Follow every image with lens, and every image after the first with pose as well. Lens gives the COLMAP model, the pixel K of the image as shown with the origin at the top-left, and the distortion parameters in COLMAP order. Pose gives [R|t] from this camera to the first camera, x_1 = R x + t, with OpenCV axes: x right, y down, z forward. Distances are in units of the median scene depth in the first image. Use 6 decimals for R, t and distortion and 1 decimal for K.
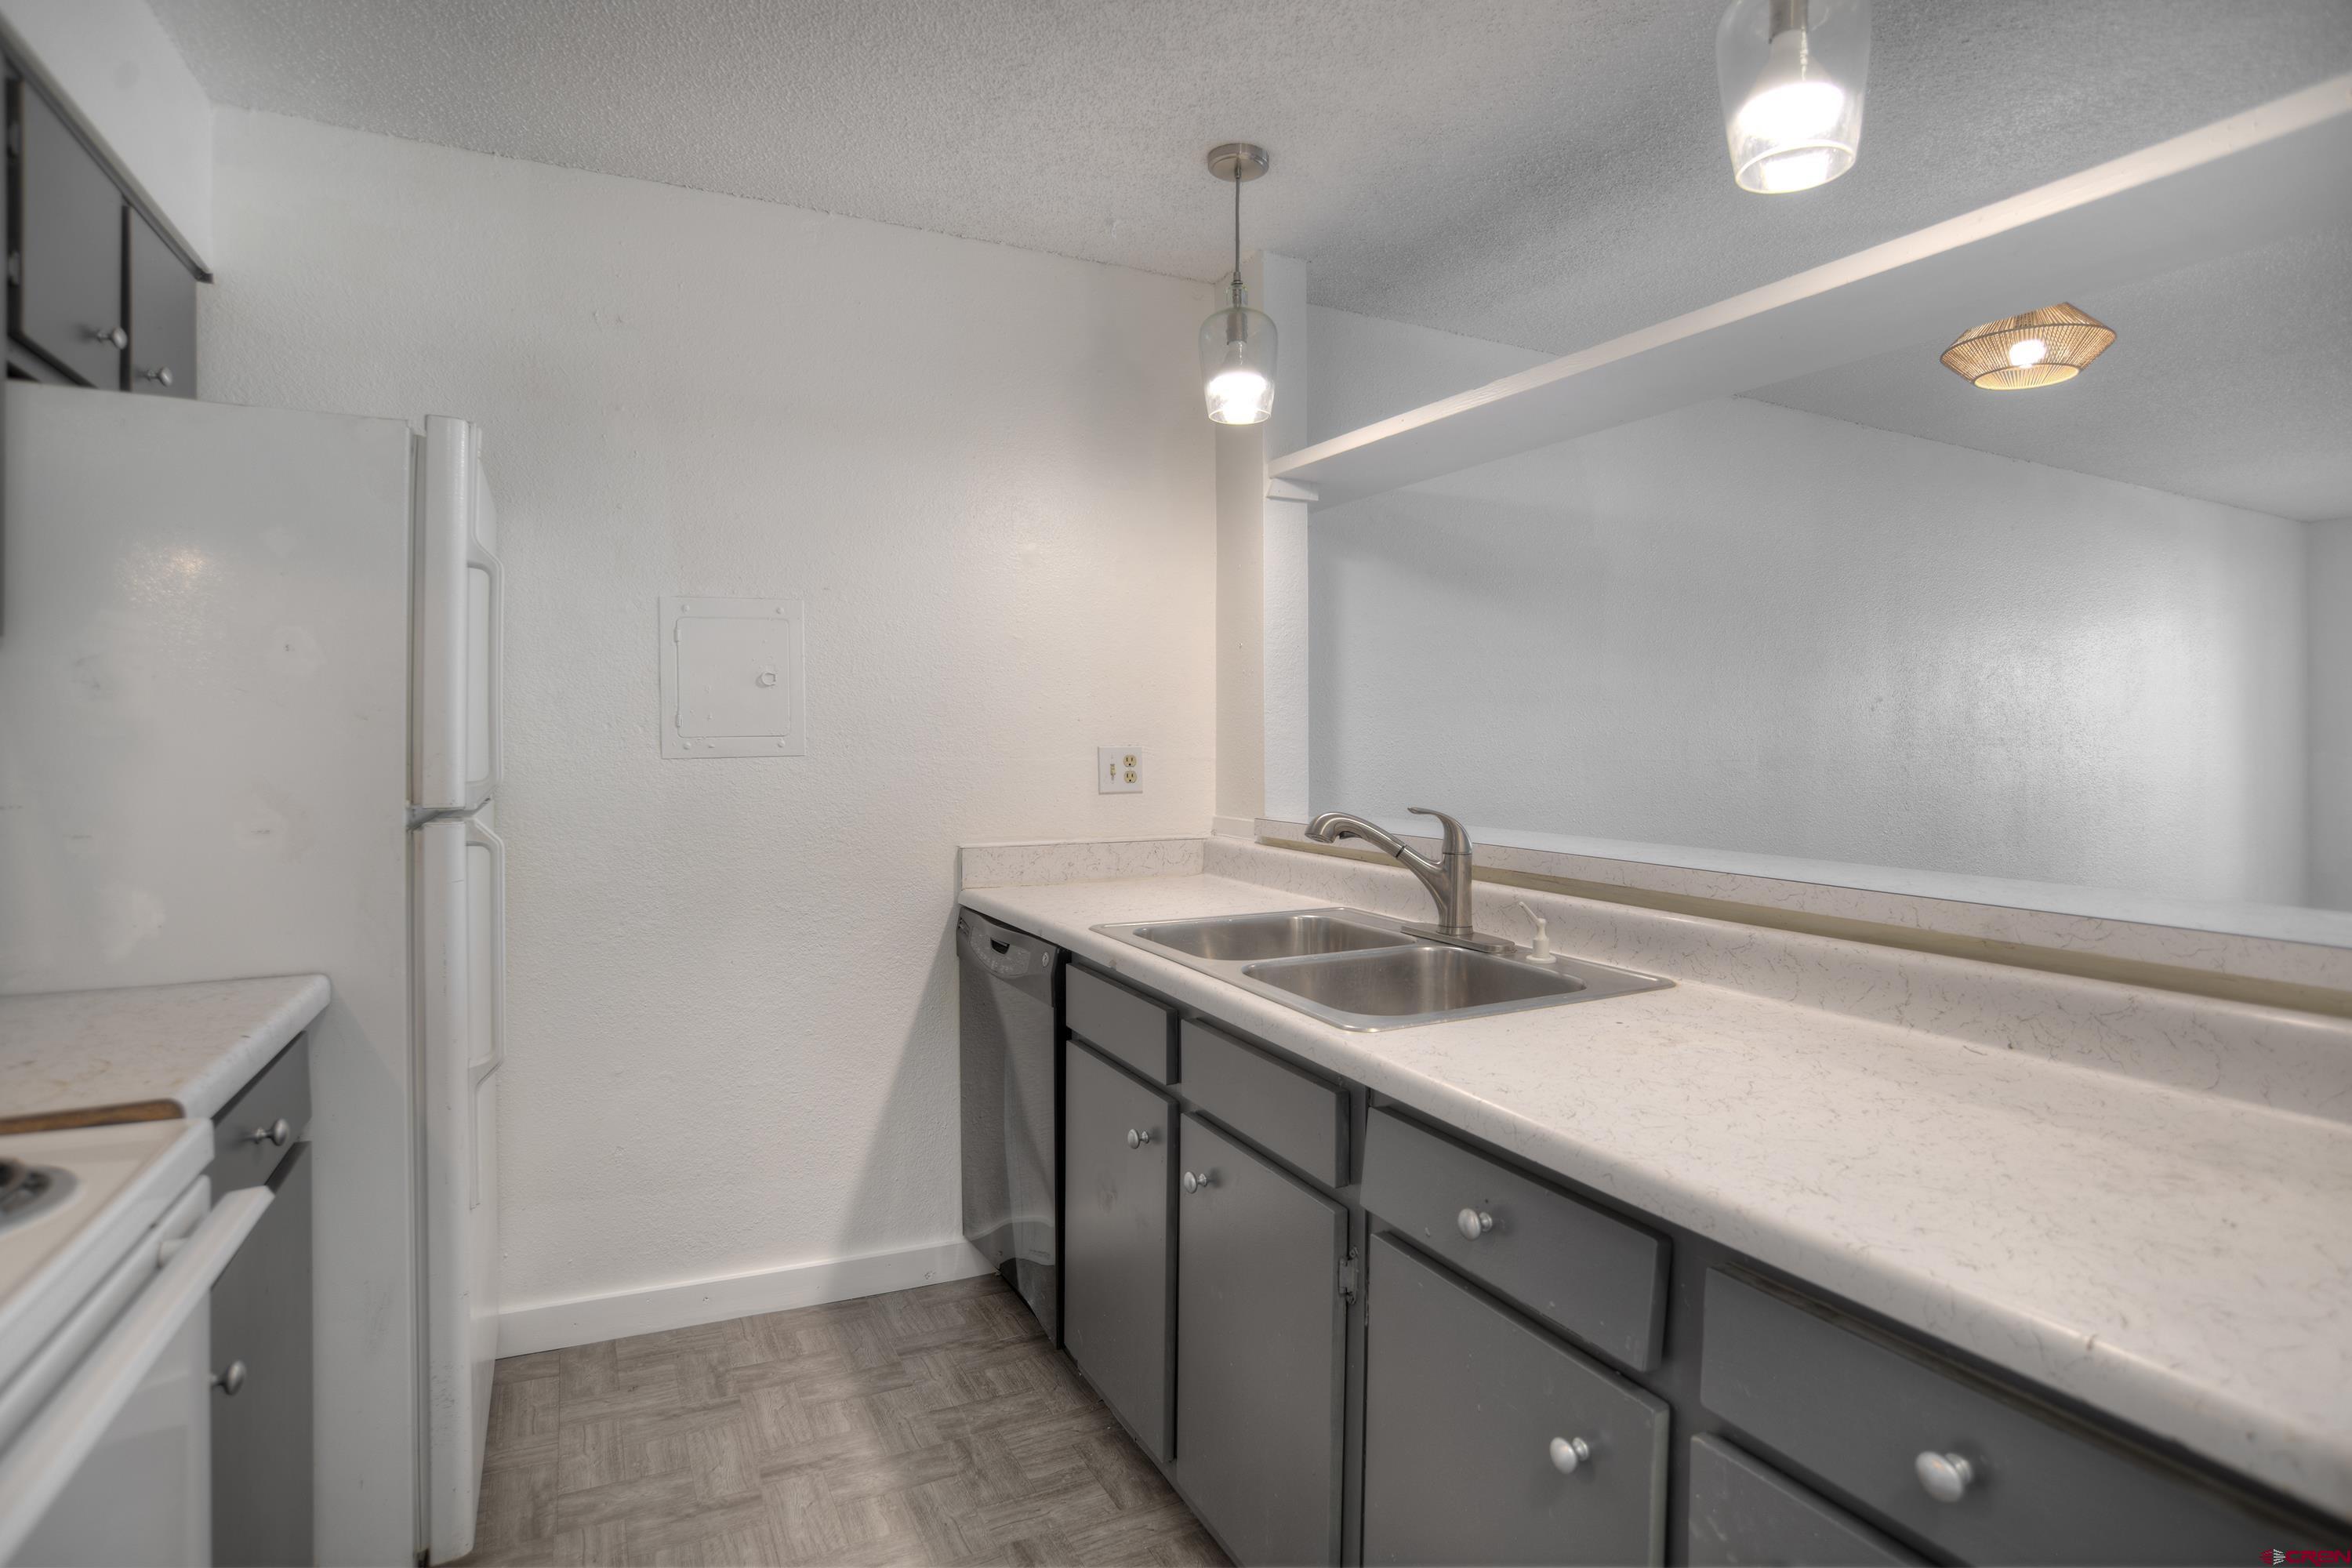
lens RADIAL K [[1205.2, 0, 1161.9], [0, 1205.2, 724.9], [0, 0, 1]] dist [-0.069334, 0.029796]
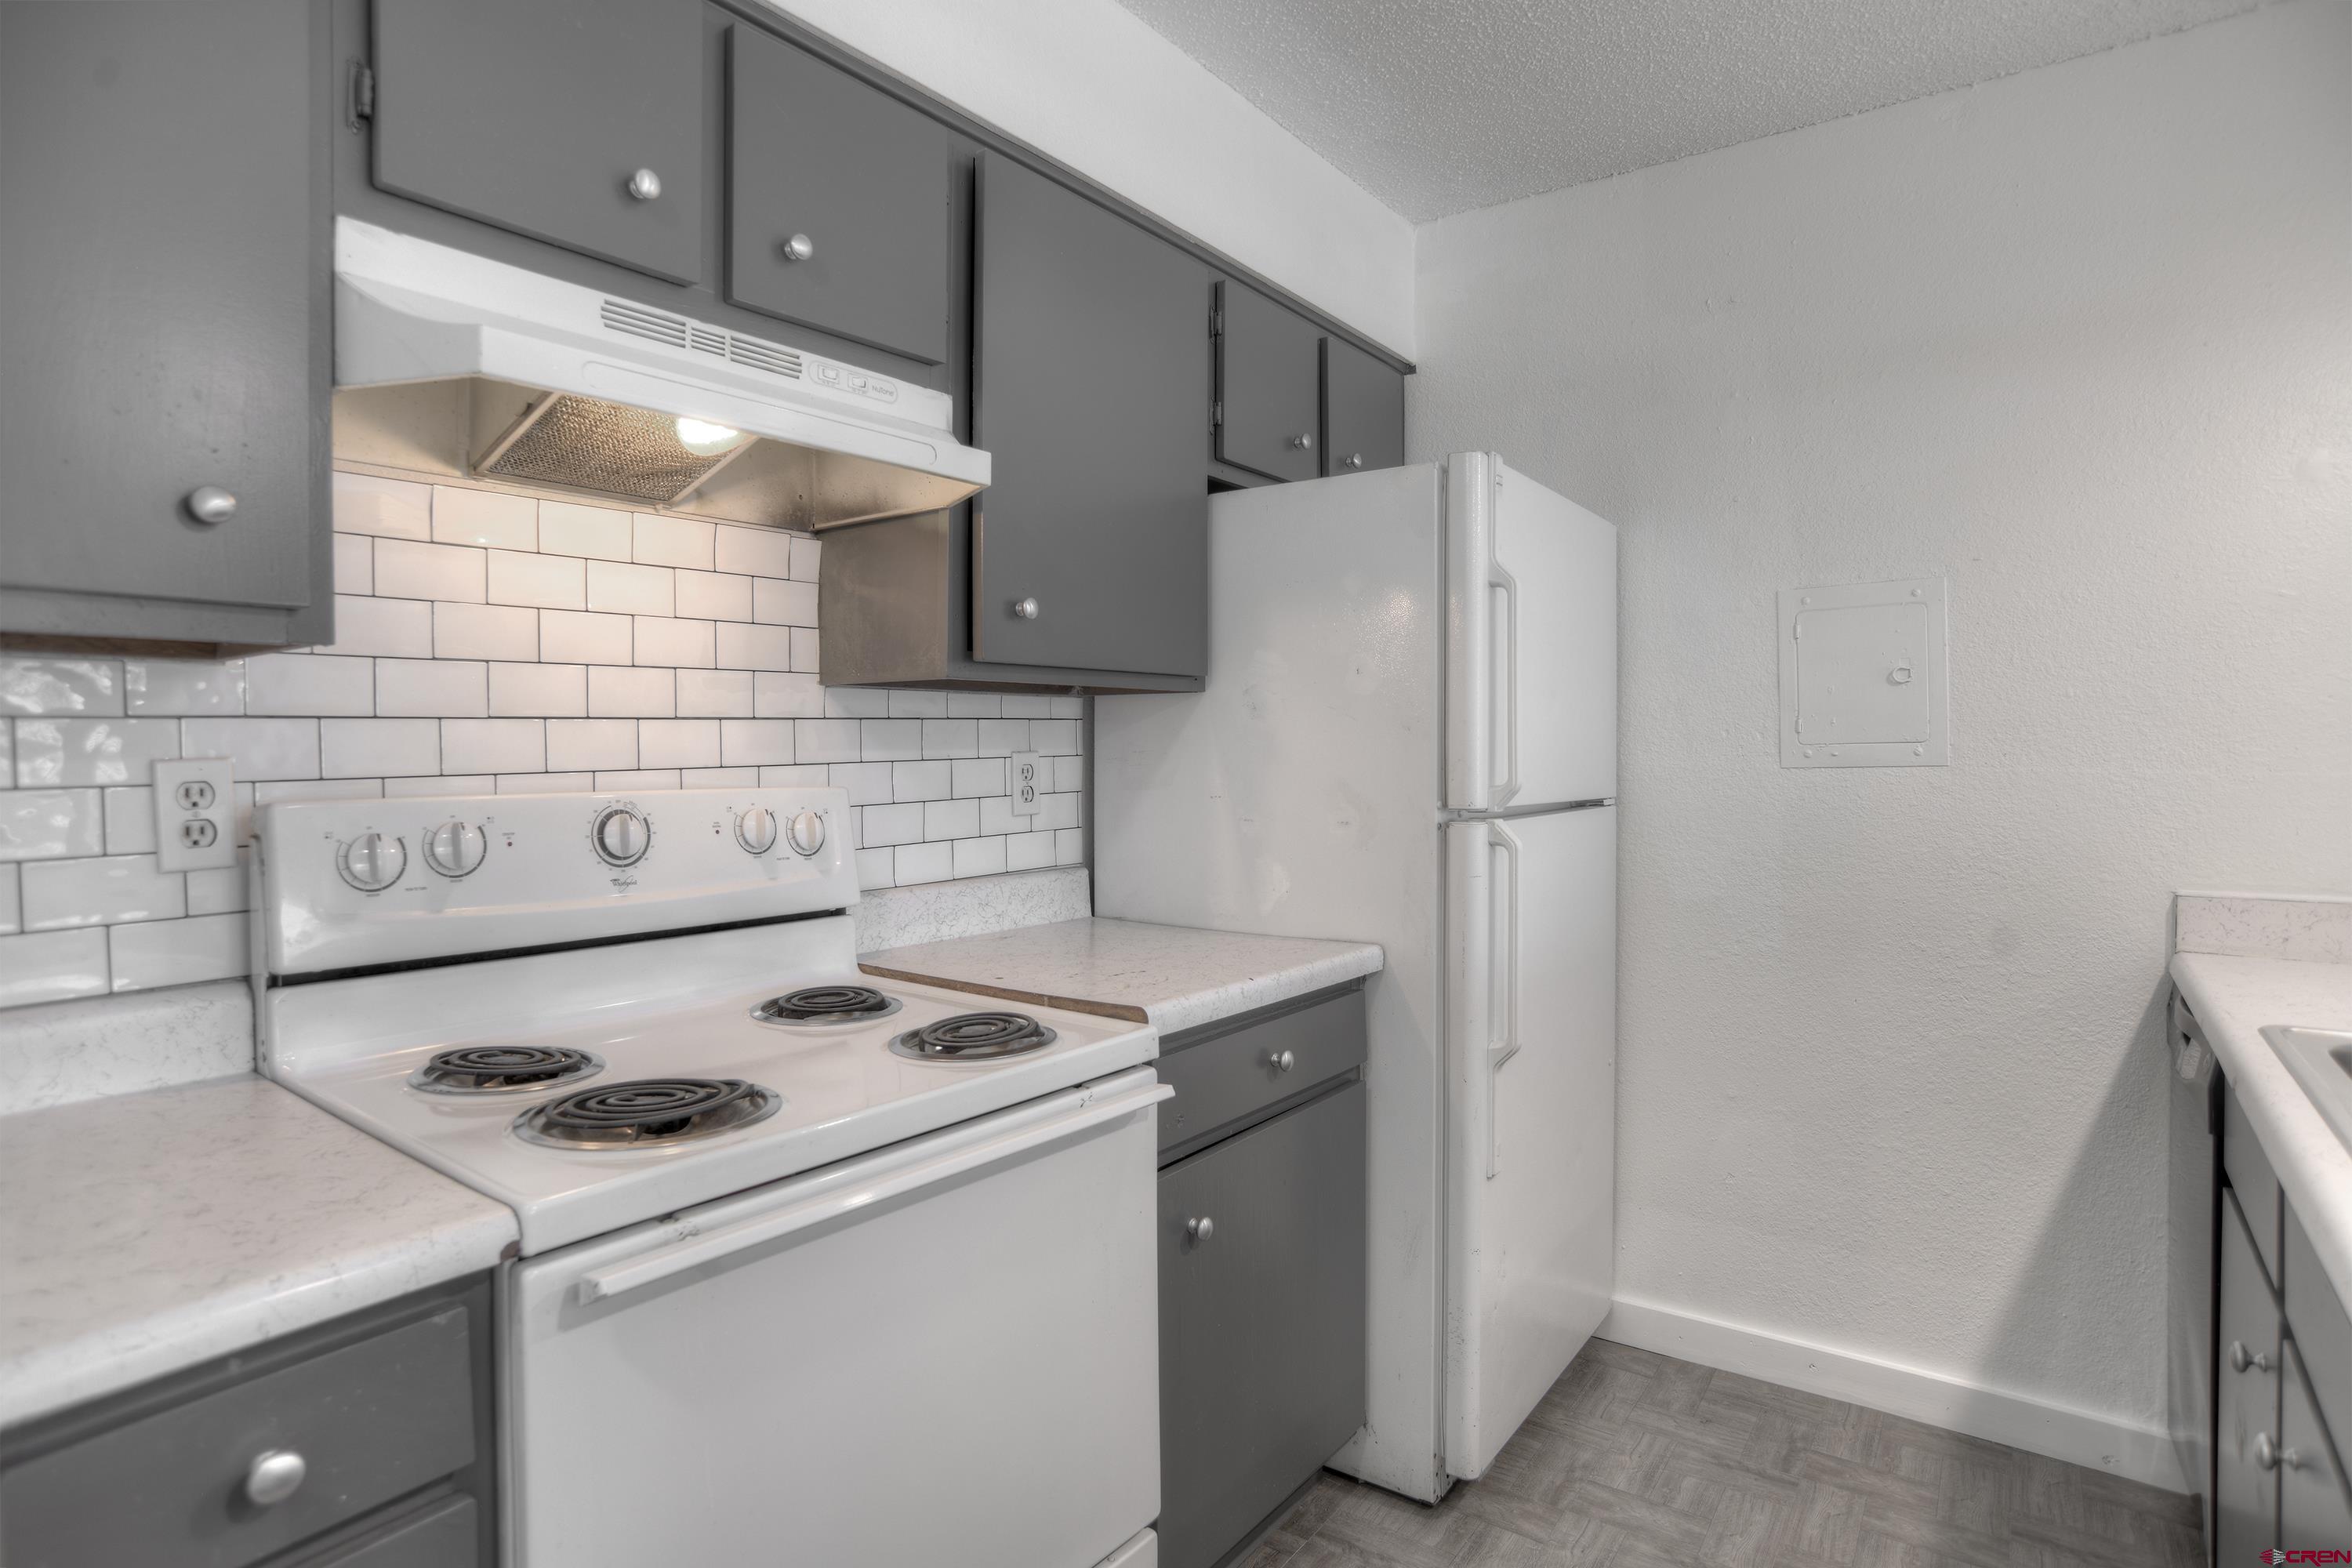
lens RADIAL K [[1268.7, 0, 1199.5], [0, 1268.7, 778.0], [0, 0, 1]] dist [-0.091593, 0.050583]
pose [[0.484335, 0.014683, -0.874759, 0.225533], [0.014440, 0.999589, 0.024773, 0.006566], [0.874763, -0.024630, 0.483924, 0.160271]]
